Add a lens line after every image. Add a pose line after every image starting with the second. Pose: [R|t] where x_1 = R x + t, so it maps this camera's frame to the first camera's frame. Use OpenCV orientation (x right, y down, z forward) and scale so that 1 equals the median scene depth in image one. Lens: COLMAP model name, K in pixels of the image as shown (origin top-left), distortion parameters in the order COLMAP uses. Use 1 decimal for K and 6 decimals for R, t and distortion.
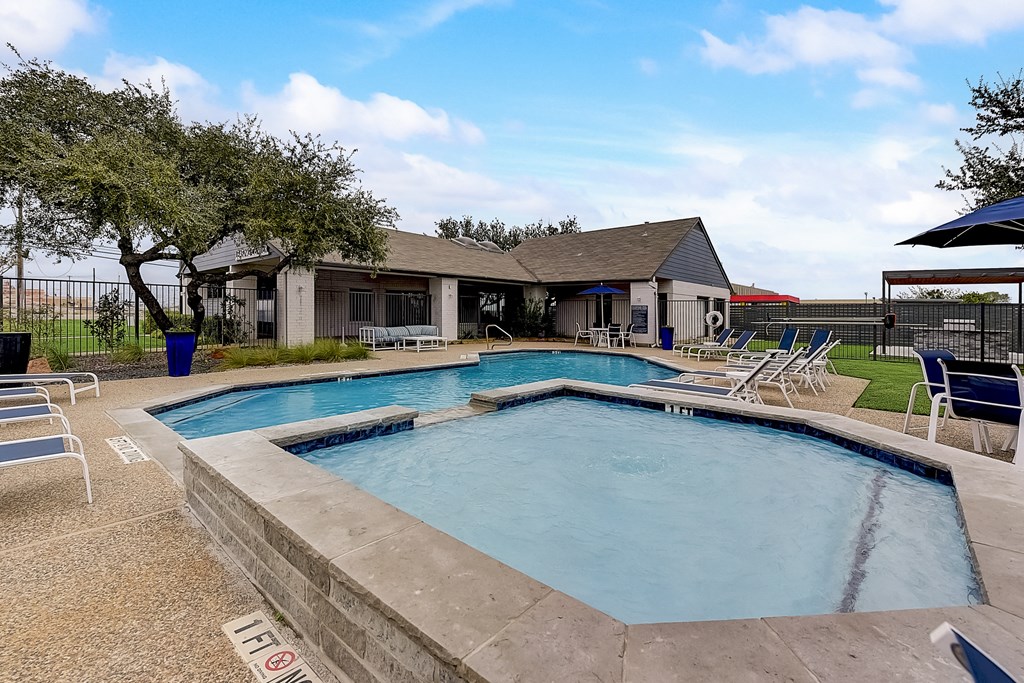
lens RADIAL K [[458.8, 0, 511.0], [0, 458.8, 318.8], [0, 0, 1]] dist [-0.002032, -0.000270]
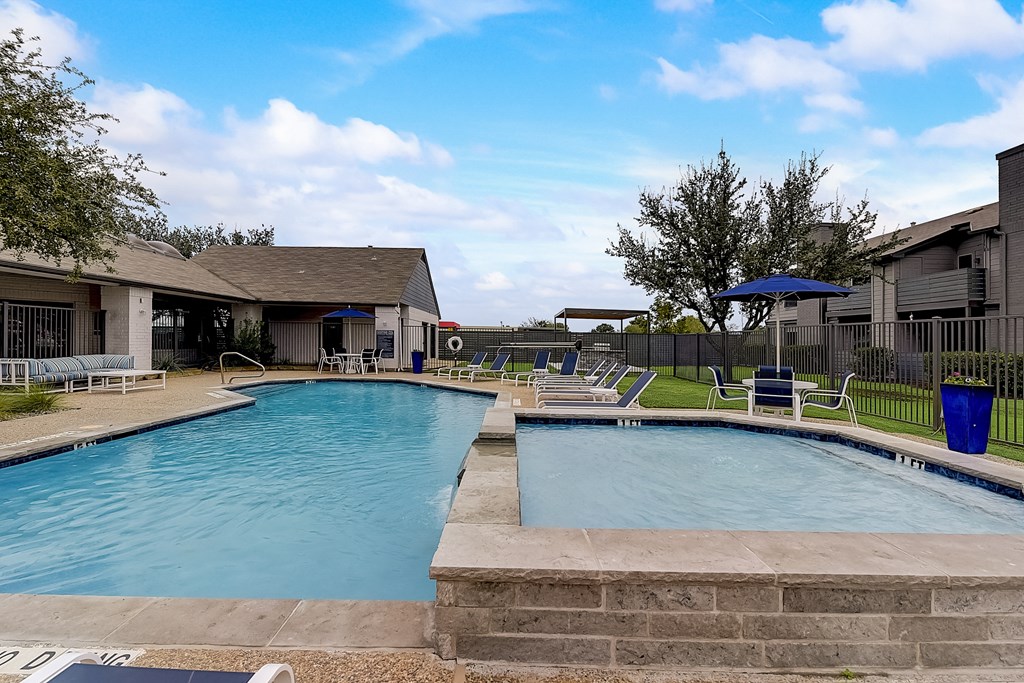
lens RADIAL K [[454.6, 0, 514.5], [0, 454.6, 338.9], [0, 0, 1]] dist [-0.001467, -0.000924]
pose [[0.749764, 0.002557, 0.661700, -0.165939], [0.001477, 0.999984, -0.005539, -0.004173], [-0.661703, 0.005130, 0.749748, 0.075161]]
